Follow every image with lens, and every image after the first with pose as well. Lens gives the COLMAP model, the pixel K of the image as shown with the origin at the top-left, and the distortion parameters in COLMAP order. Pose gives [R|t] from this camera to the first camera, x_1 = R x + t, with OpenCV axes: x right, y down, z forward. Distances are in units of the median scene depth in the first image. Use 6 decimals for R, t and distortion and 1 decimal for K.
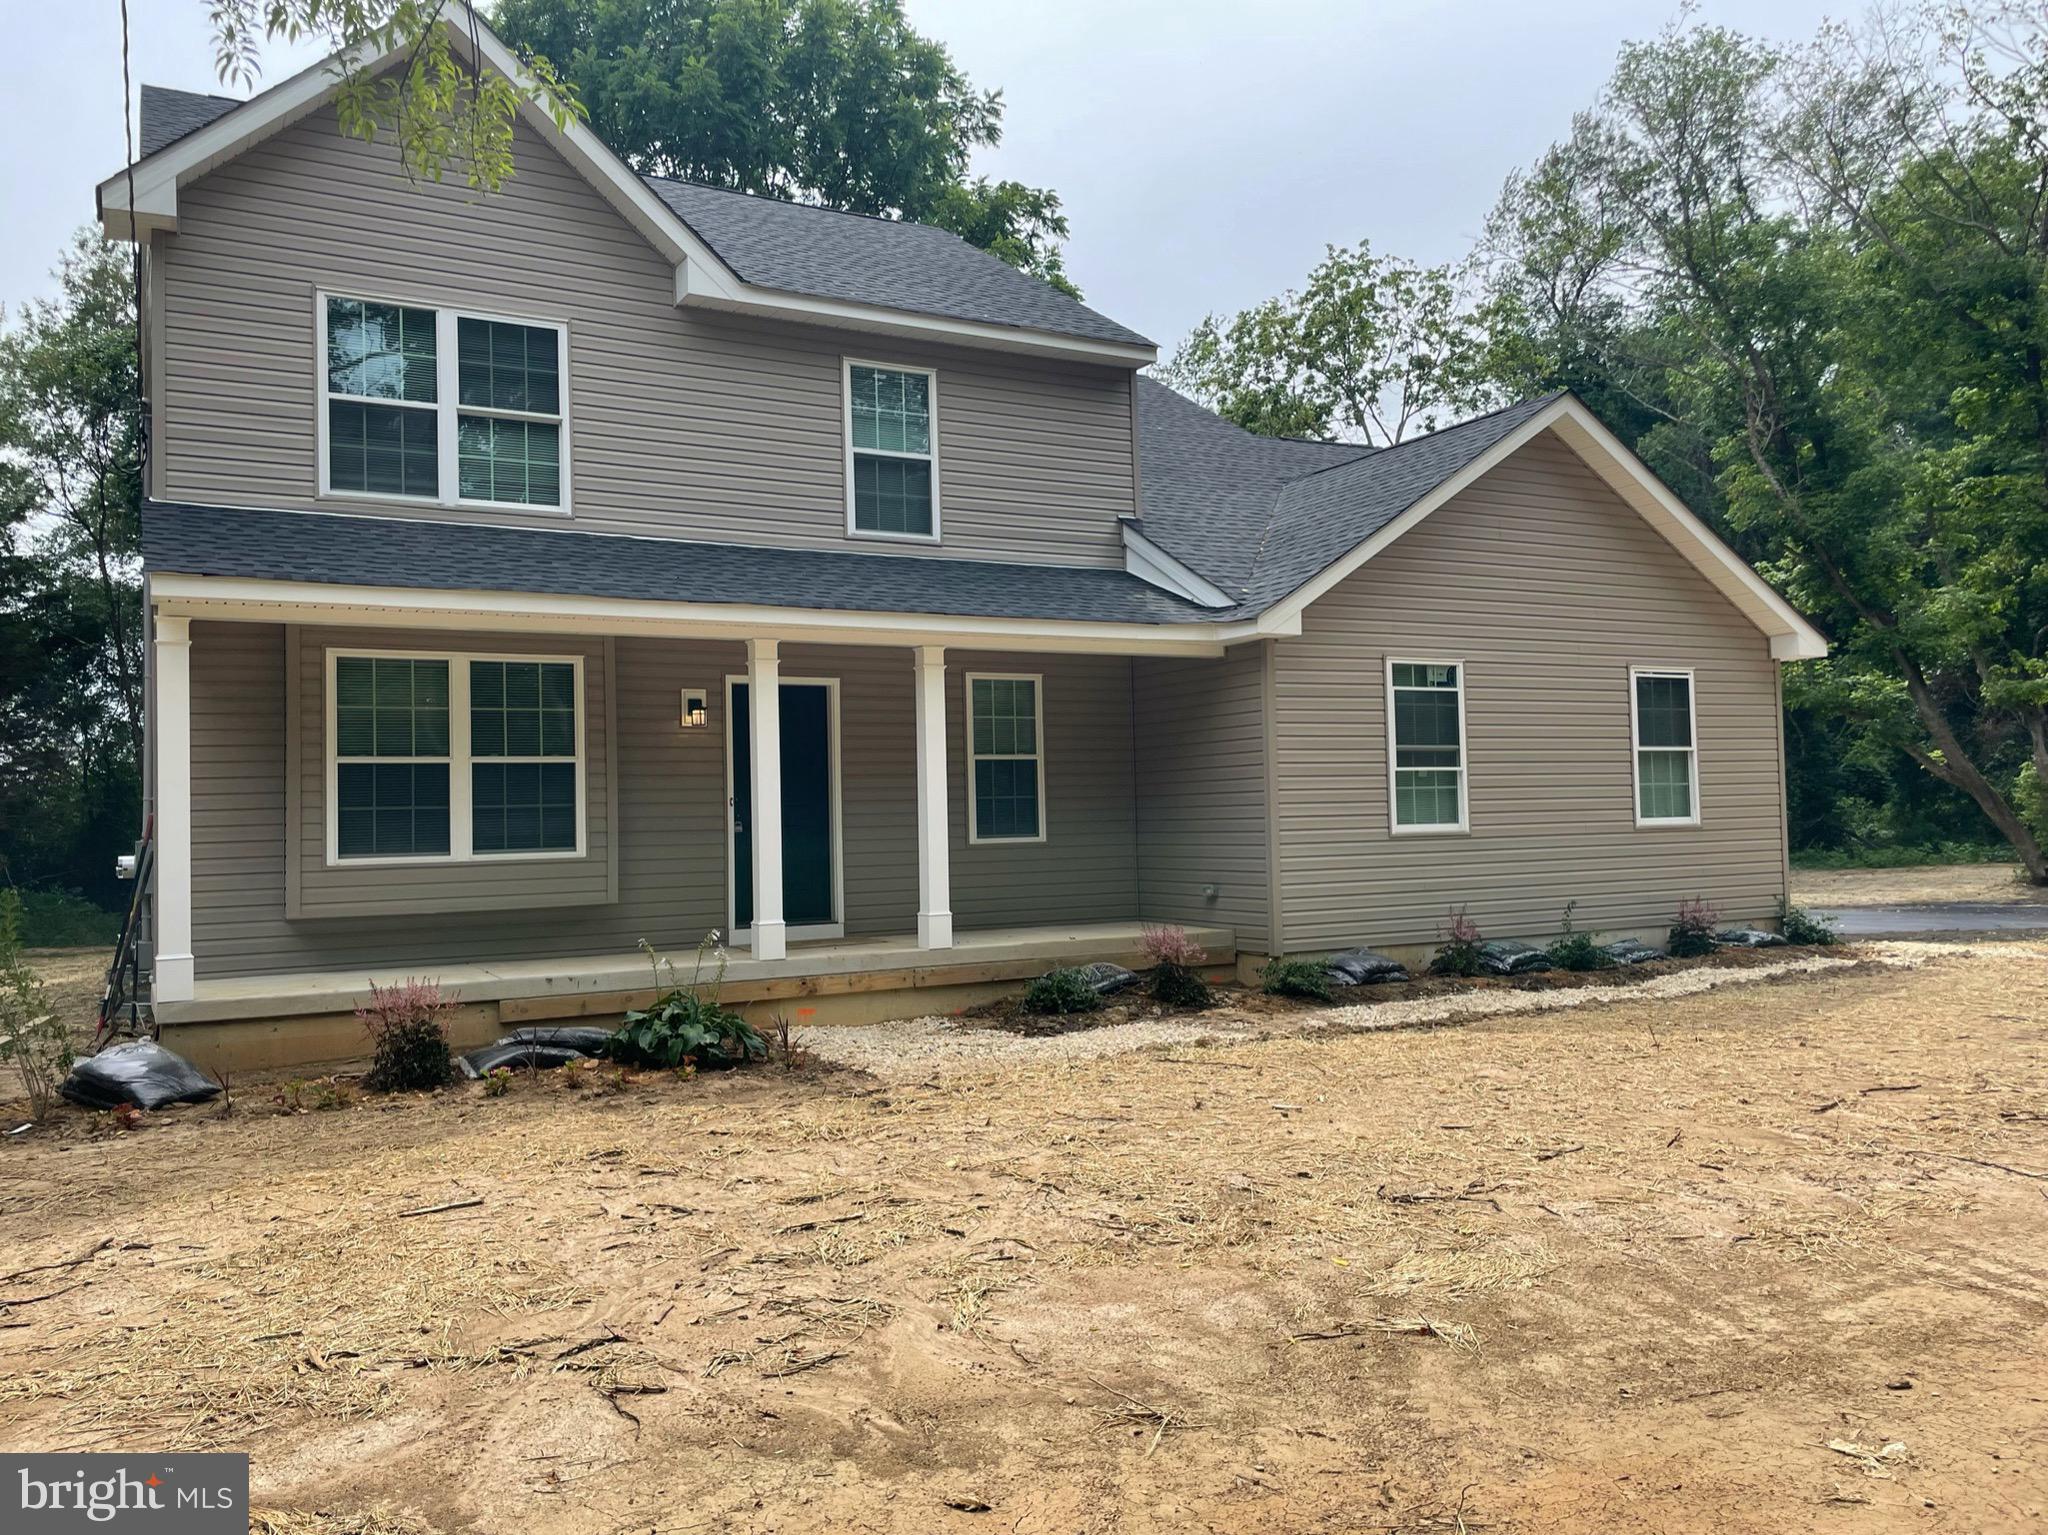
lens RADIAL K [[1534.4, 0, 1032.7], [0, 1534.4, 764.4], [0, 0, 1]] dist [0.077189, -0.092471]
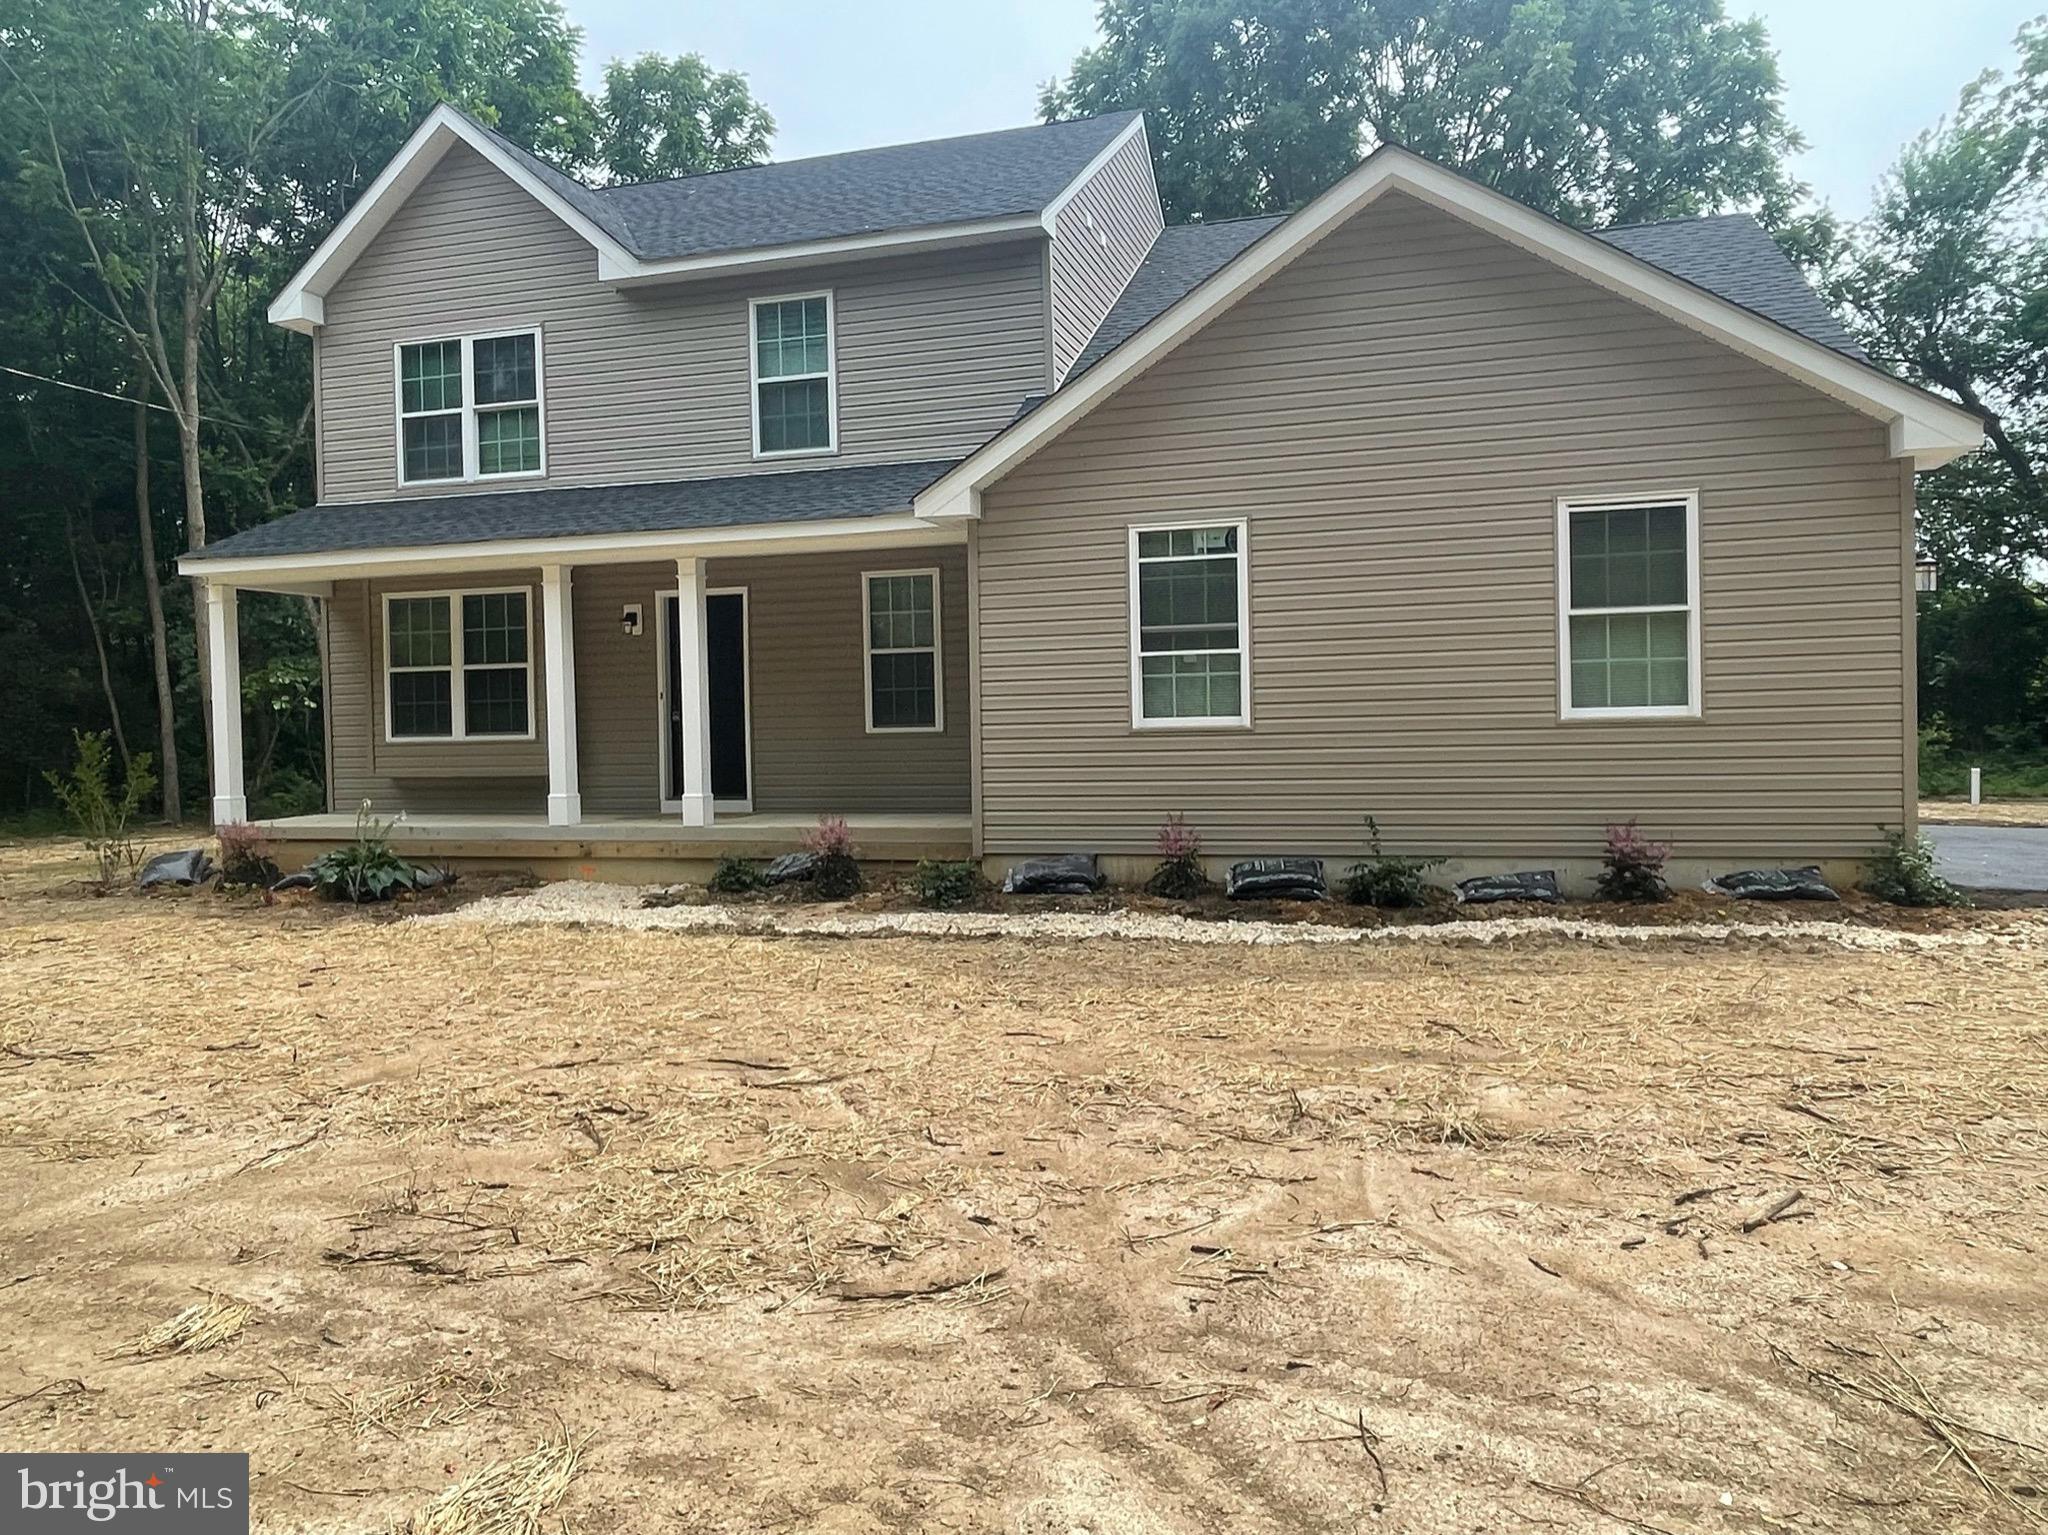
lens RADIAL K [[1412.0, 0, 1038.1], [0, 1412.0, 756.5], [0, 0, 1]] dist [0.028712, -0.048755]
pose [[0.712333, 0.026909, -0.701325, 0.761125], [0.031874, 0.996993, 0.070628, 0.002397], [0.701117, -0.072664, 0.709334, 0.391849]]
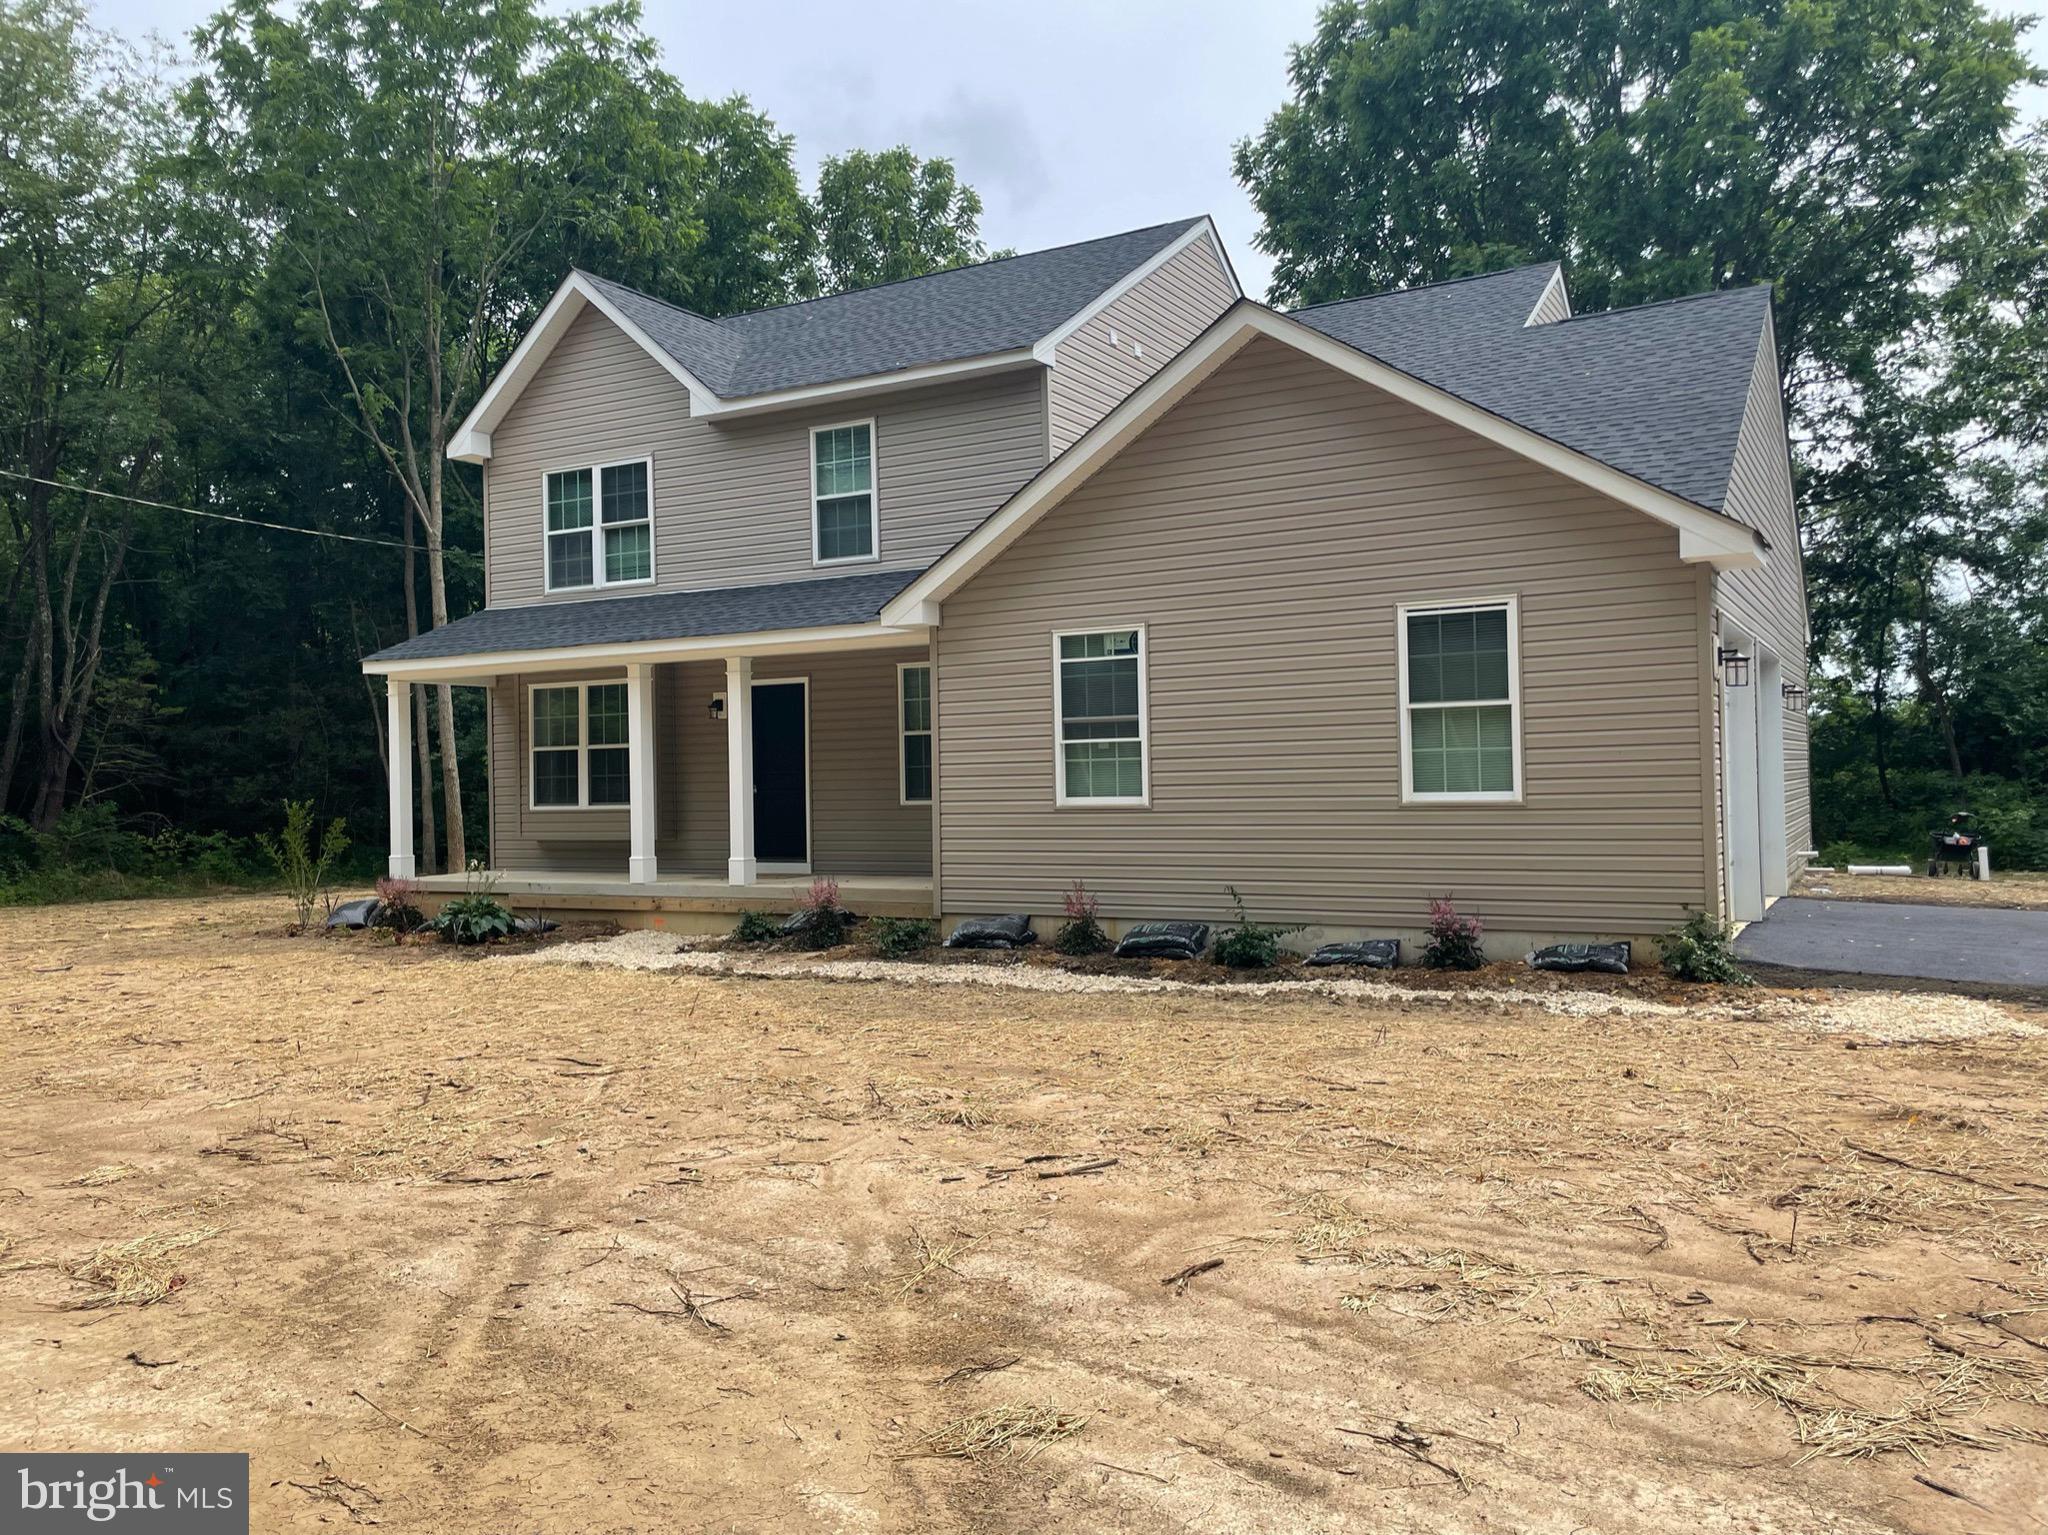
lens RADIAL K [[1531.7, 0, 1051.6], [0, 1531.7, 760.0], [0, 0, 1]] dist [0.106542, -0.141051]
pose [[0.539083, 0.002789, -0.842248, 1.079397], [0.040786, 0.998735, 0.029413, -0.015017], [0.841265, -0.050208, 0.538287, 0.459969]]
